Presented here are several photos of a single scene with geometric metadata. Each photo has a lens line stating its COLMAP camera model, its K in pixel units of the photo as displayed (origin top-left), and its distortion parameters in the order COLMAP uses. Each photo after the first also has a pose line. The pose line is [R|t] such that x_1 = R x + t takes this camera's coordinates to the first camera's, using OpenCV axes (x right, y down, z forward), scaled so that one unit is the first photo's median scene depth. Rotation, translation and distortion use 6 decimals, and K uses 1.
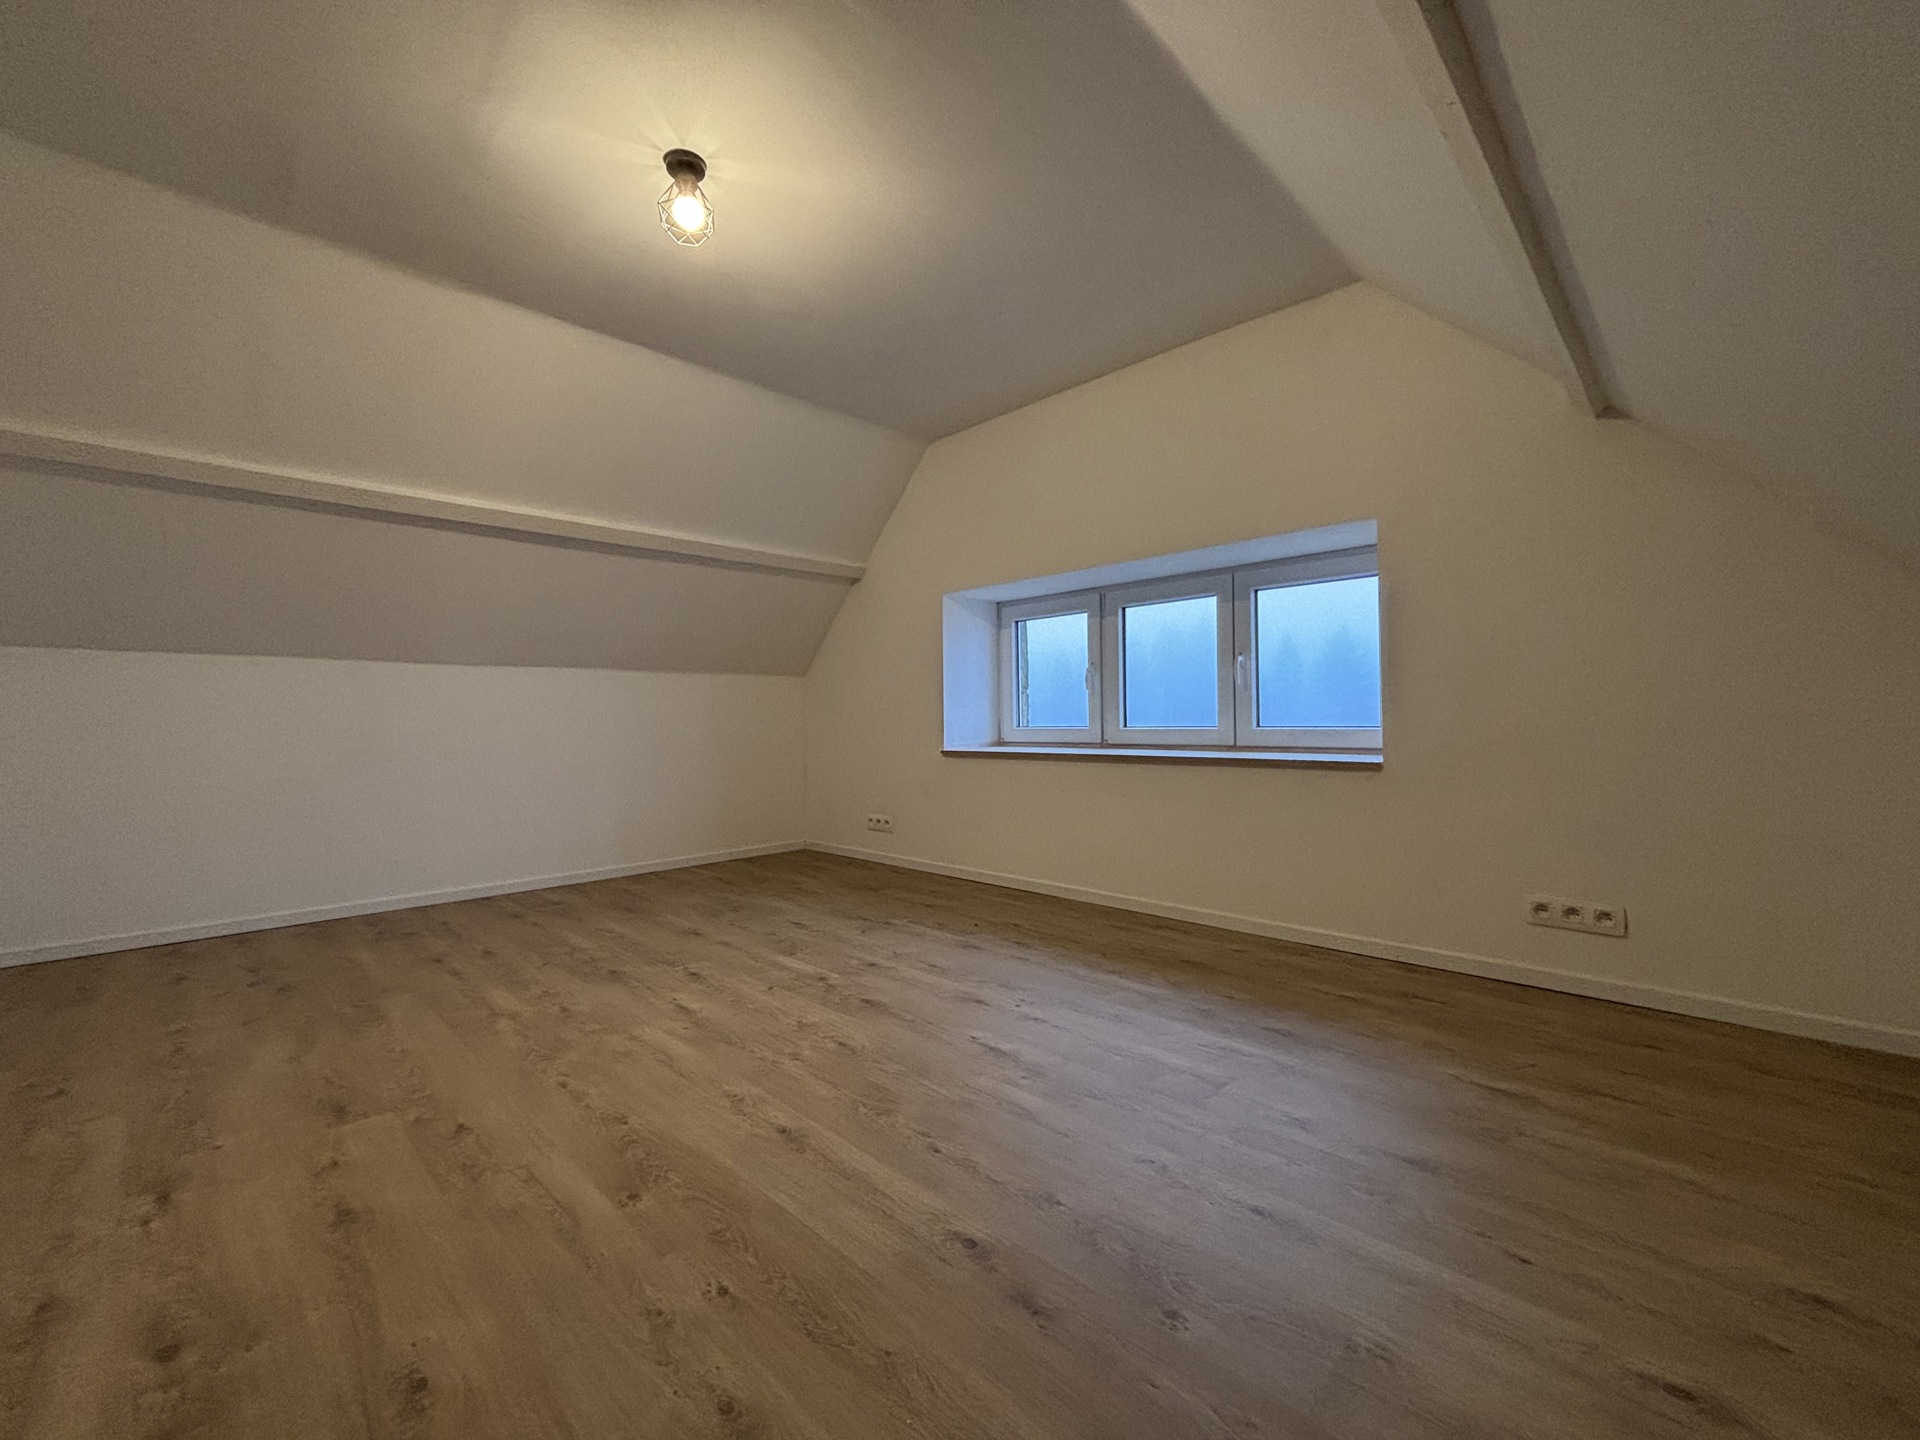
lens RADIAL K [[778.9, 0, 953.4], [0, 778.9, 723.4], [0, 0, 1]] dist [0.001866, -0.000411]
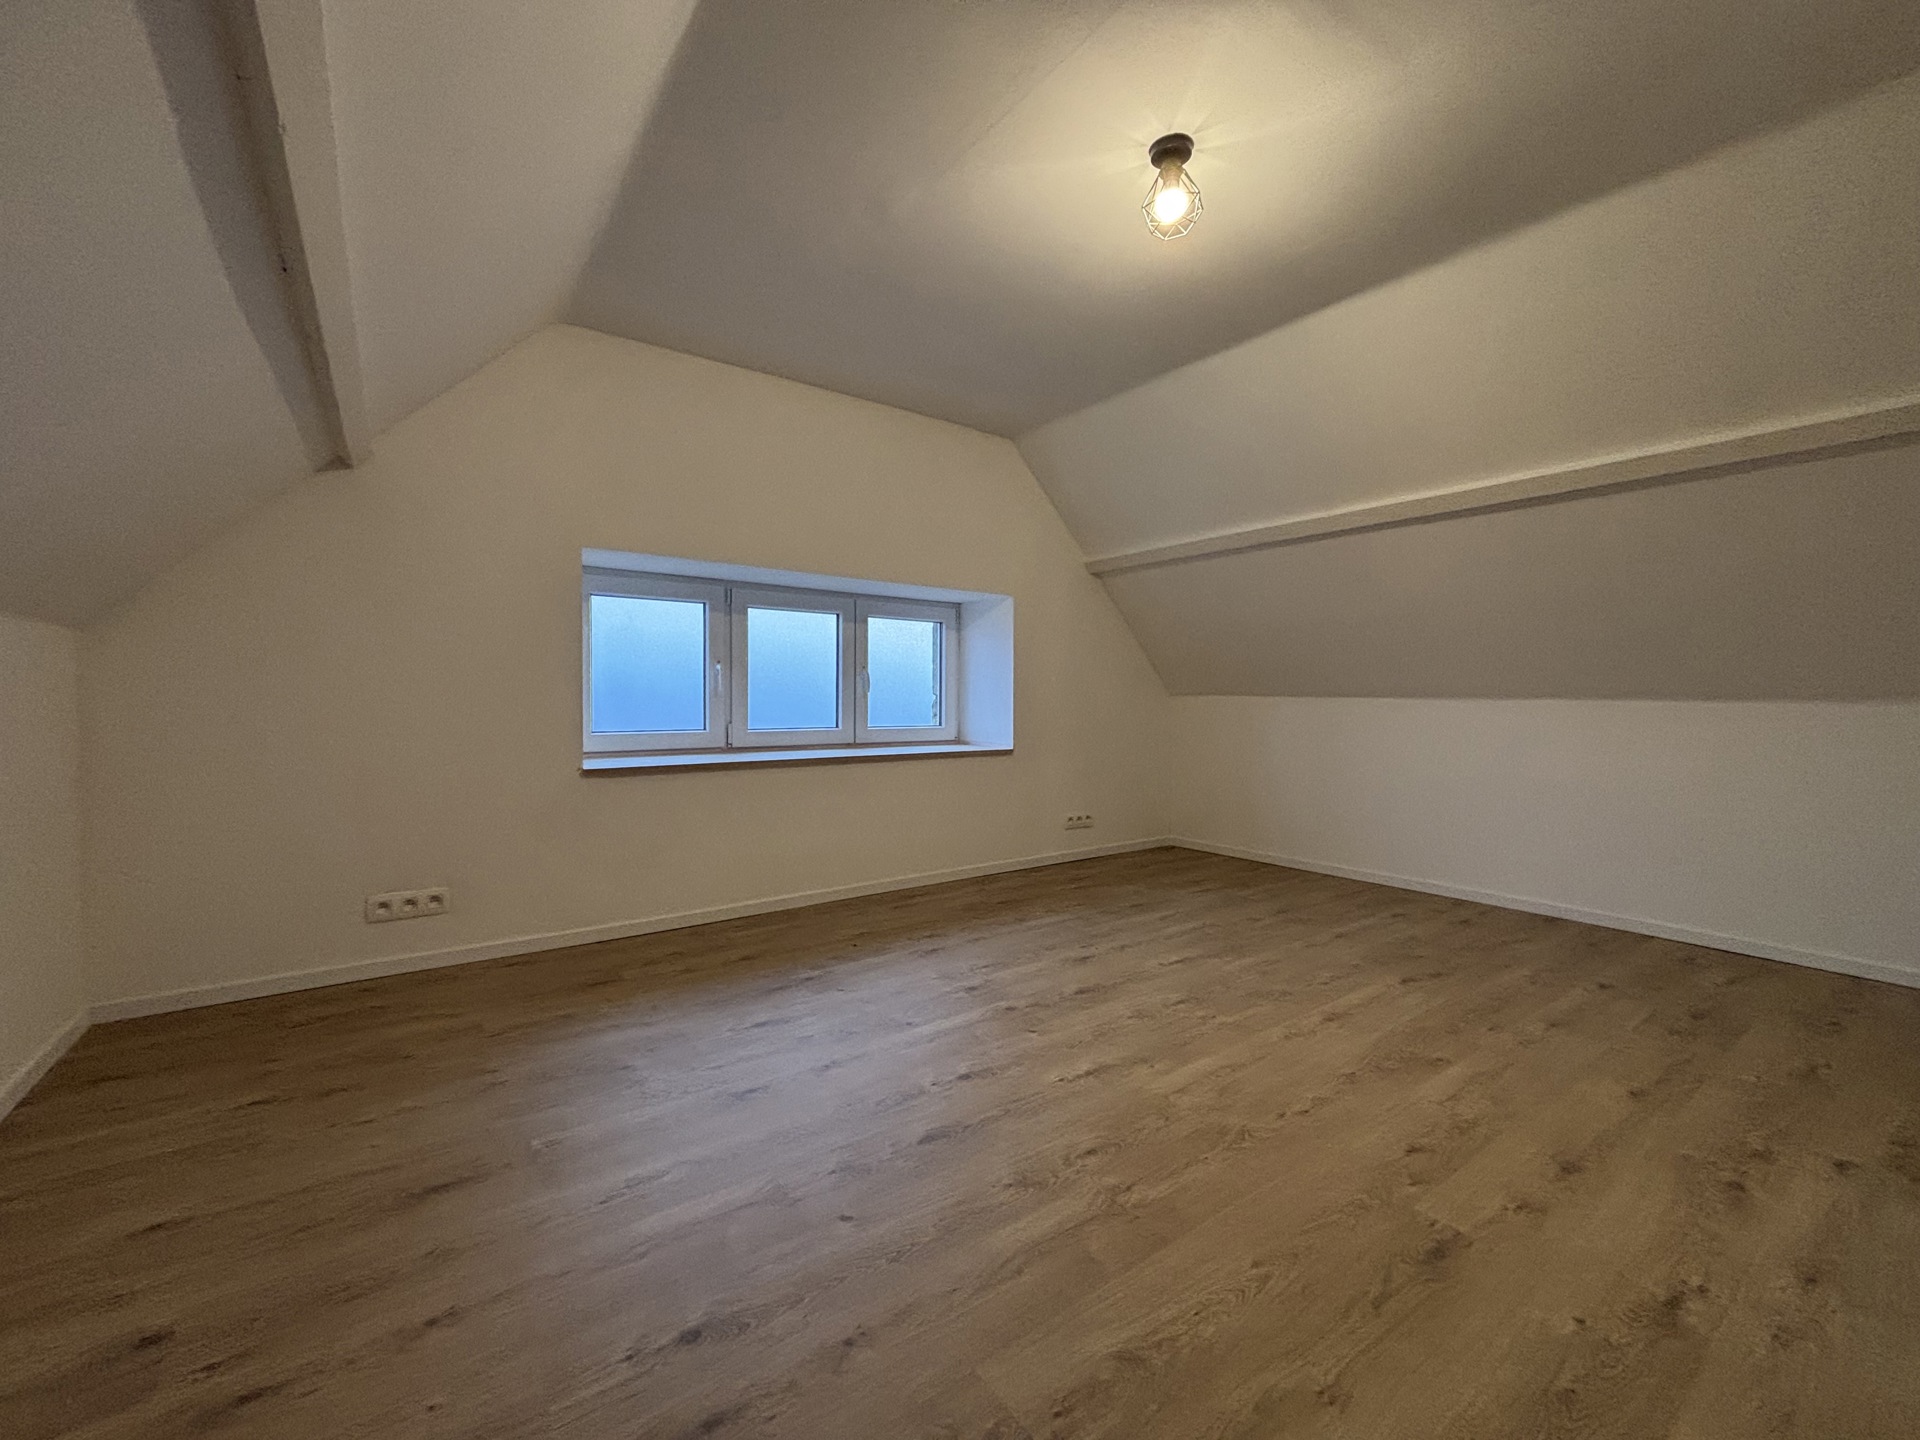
lens RADIAL K [[778.9, 0, 953.4], [0, 778.9, 723.4], [0, 0, 1]] dist [0.001866, -0.000411]
pose [[0.159859, -0.019810, 0.986941, -1.325061], [-0.002828, 0.999785, 0.020526, -0.044335], [-0.987136, -0.006073, 0.159769, 1.102818]]
